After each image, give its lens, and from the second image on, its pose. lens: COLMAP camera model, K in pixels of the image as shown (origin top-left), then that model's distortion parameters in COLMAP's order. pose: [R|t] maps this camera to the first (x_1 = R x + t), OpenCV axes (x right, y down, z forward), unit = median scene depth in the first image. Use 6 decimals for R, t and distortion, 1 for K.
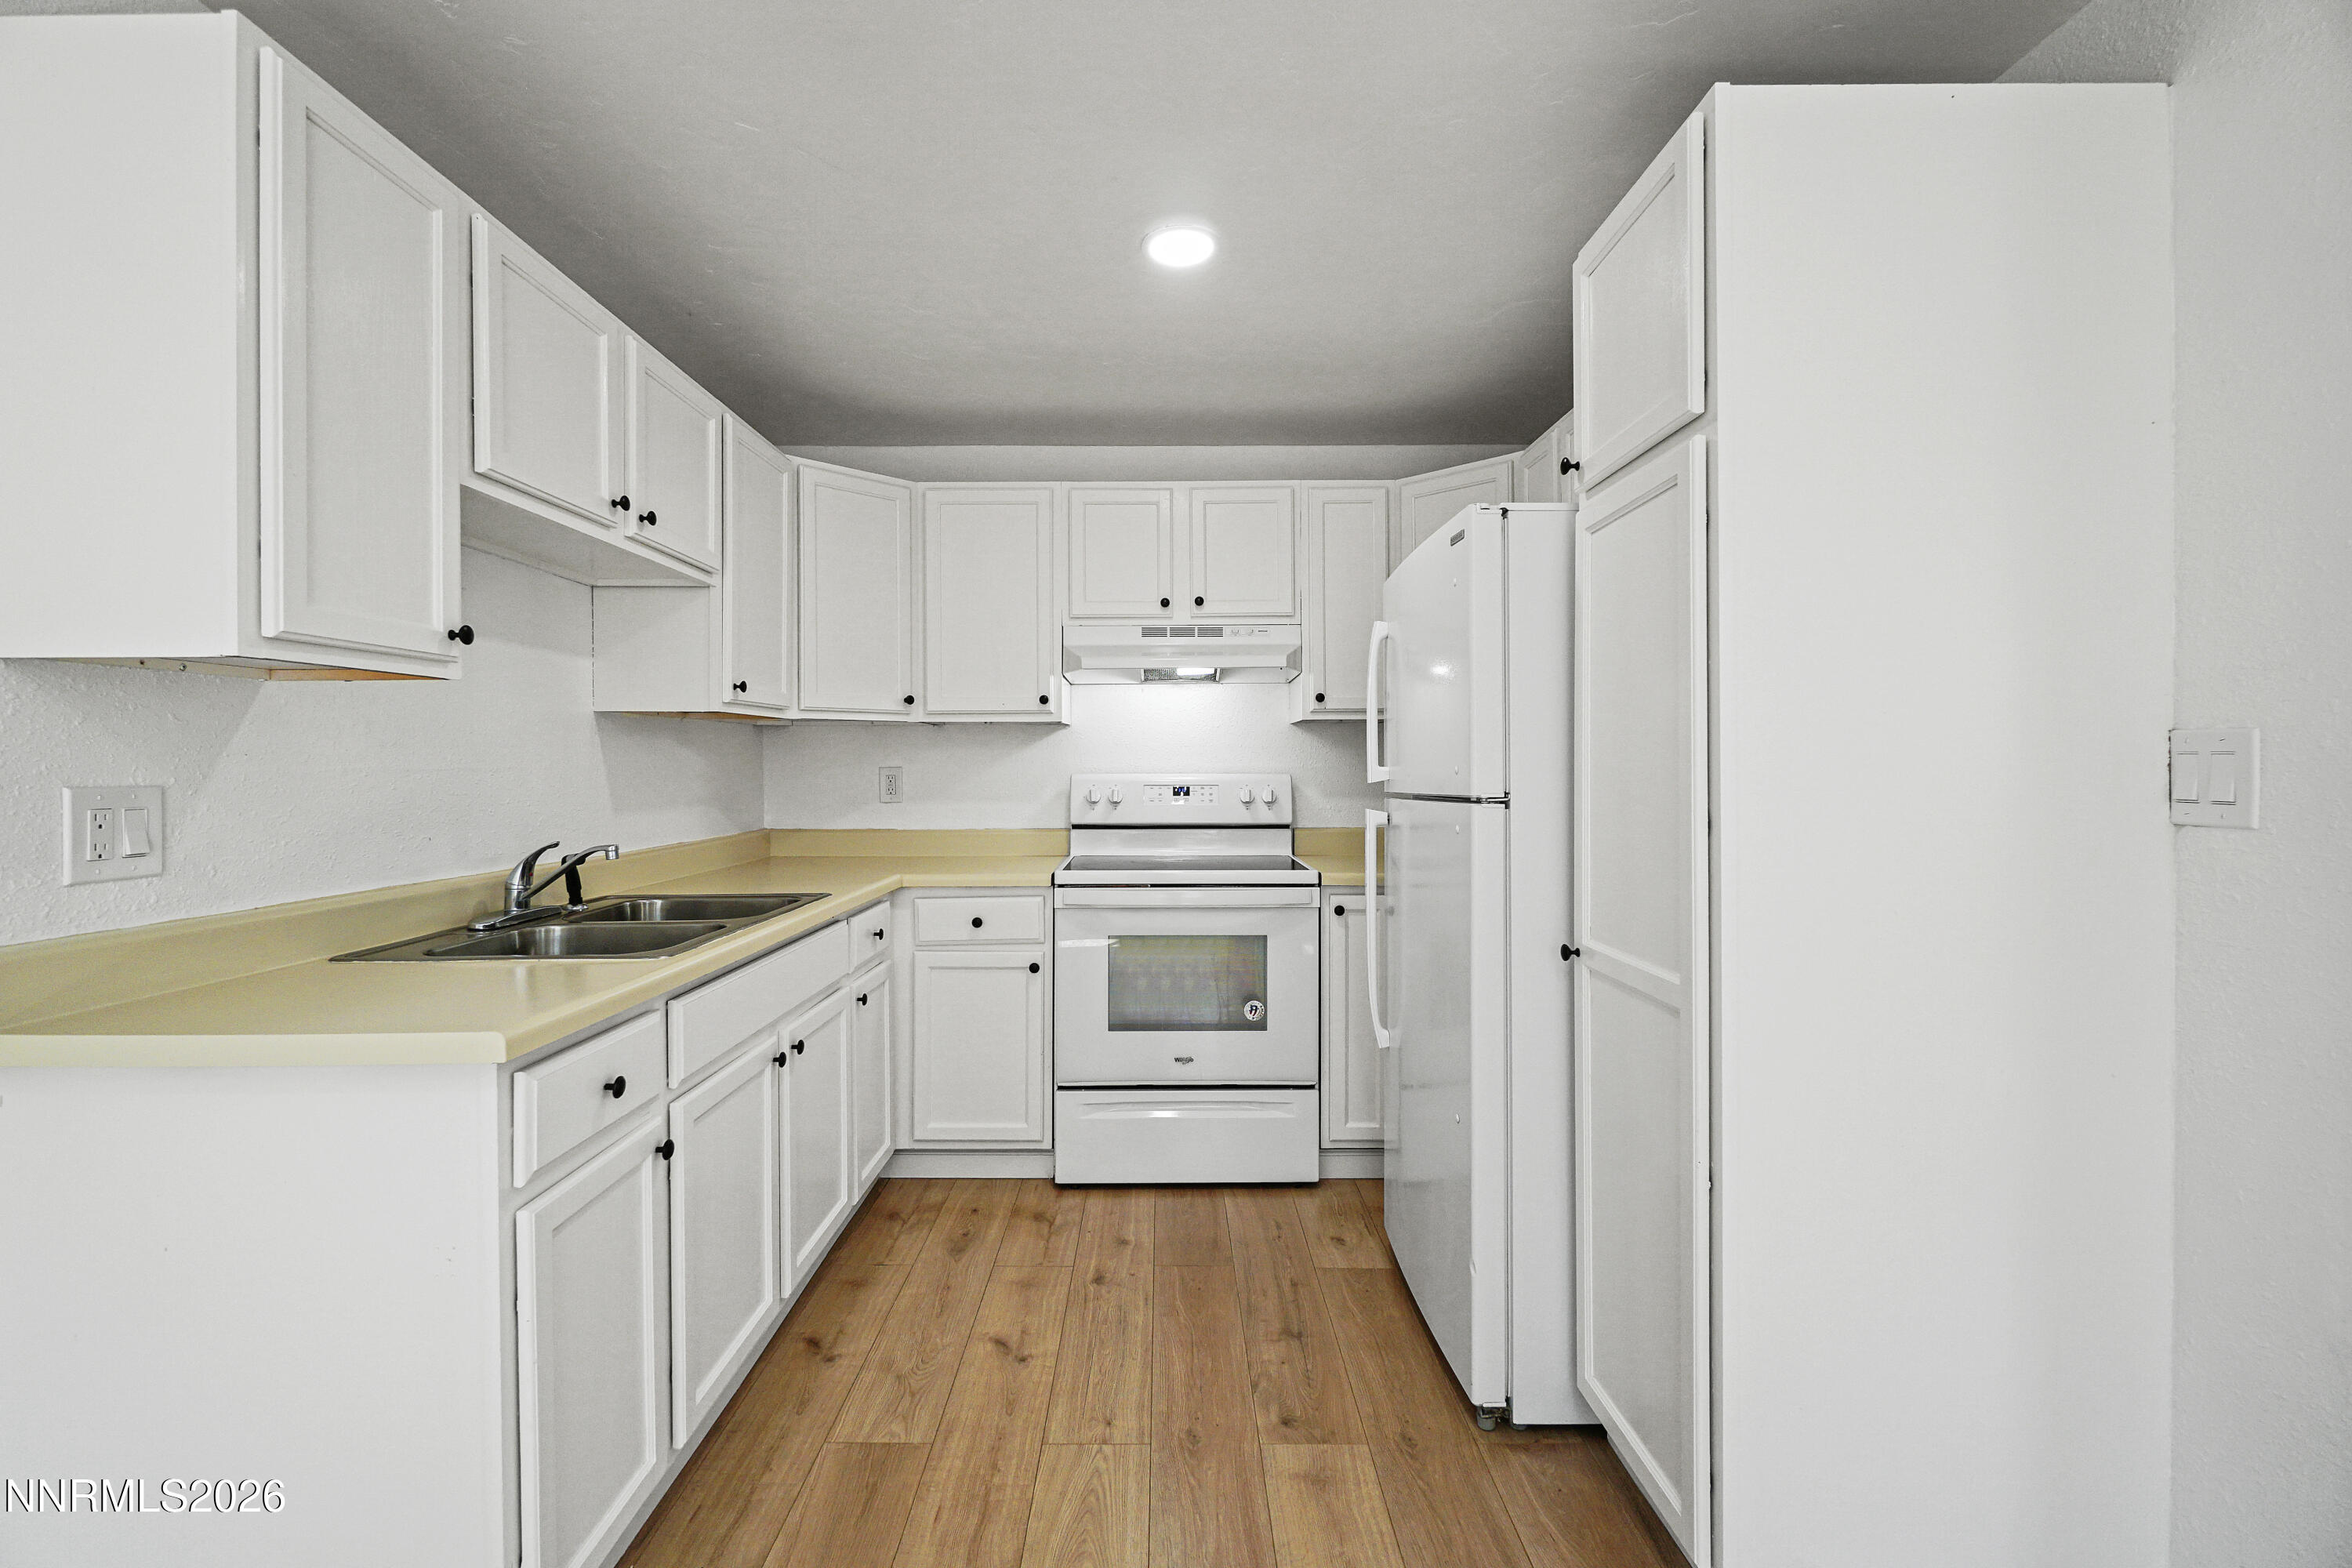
lens RADIAL K [[1033.7, 0, 1174.2], [0, 1033.7, 774.9], [0, 0, 1]] dist [-0.000507, -0.000969]
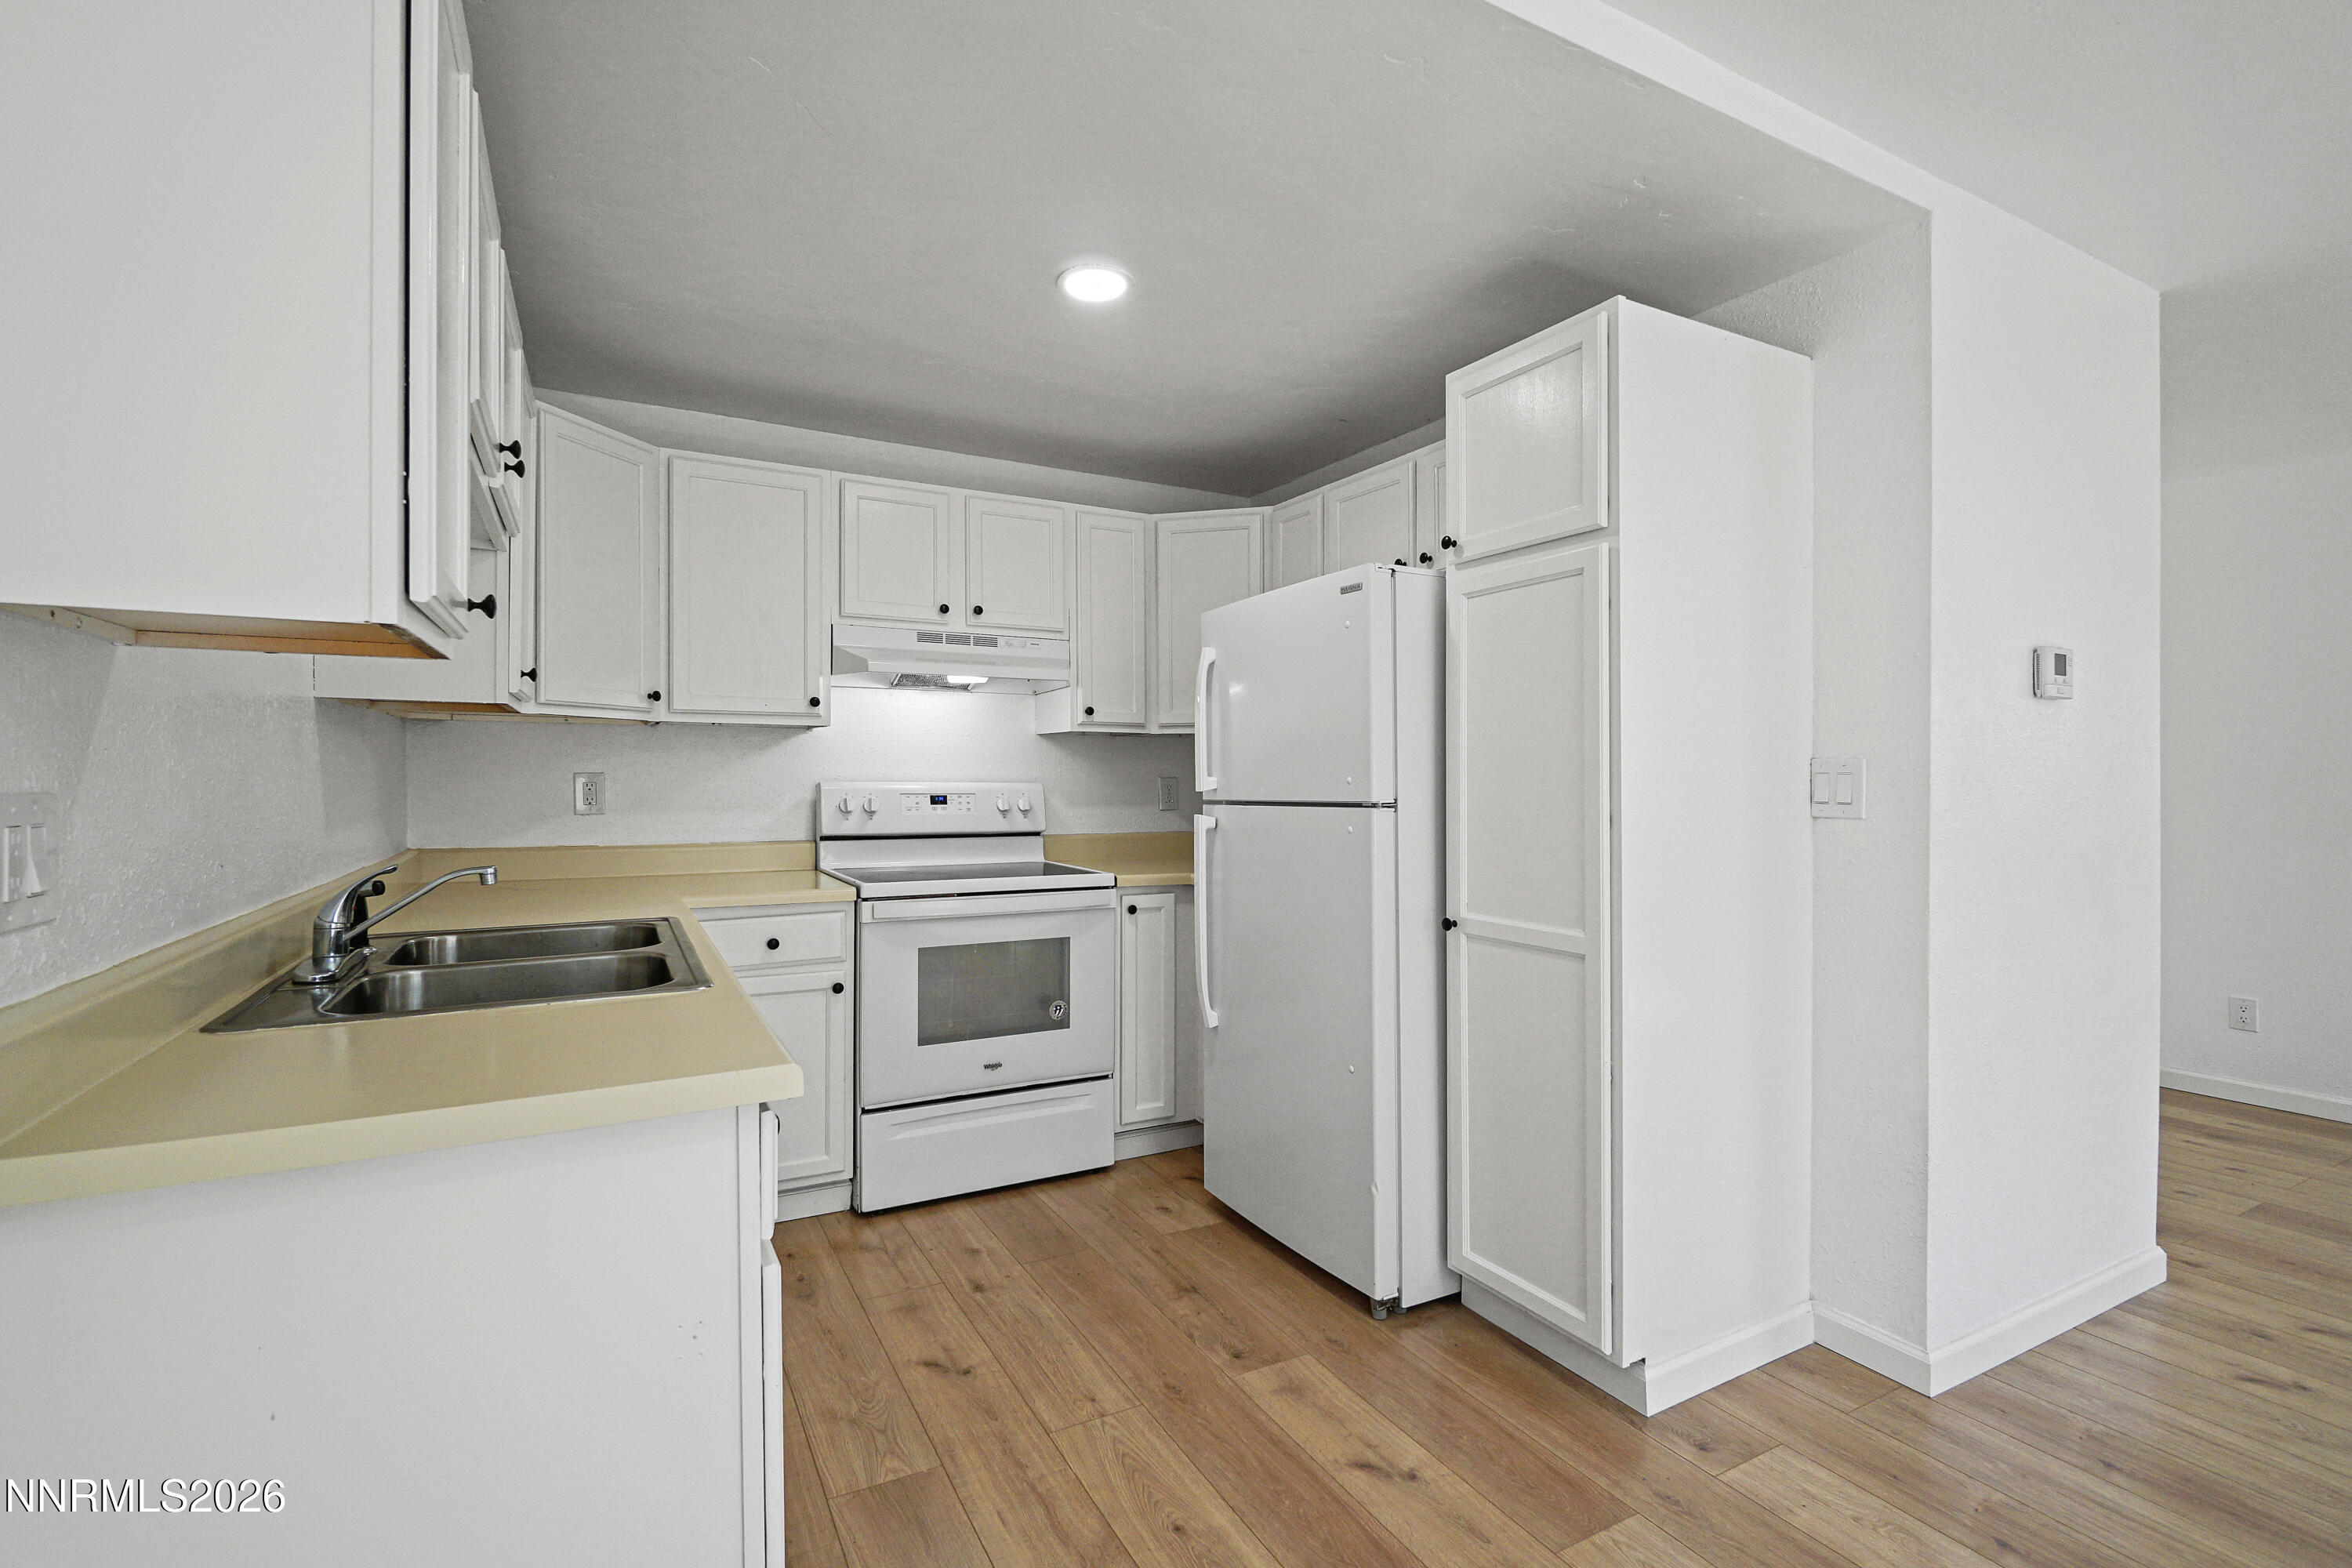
lens RADIAL K [[1051.4, 0, 1178.9], [0, 1051.4, 782.0], [0, 0, 1]] dist [0.001222, 0.000016]
pose [[0.880140, 0.005552, 0.474683, -0.320515], [-0.004340, 0.999984, -0.003649, 0.001607], [-0.474695, 0.001151, 0.880150, 0.010004]]
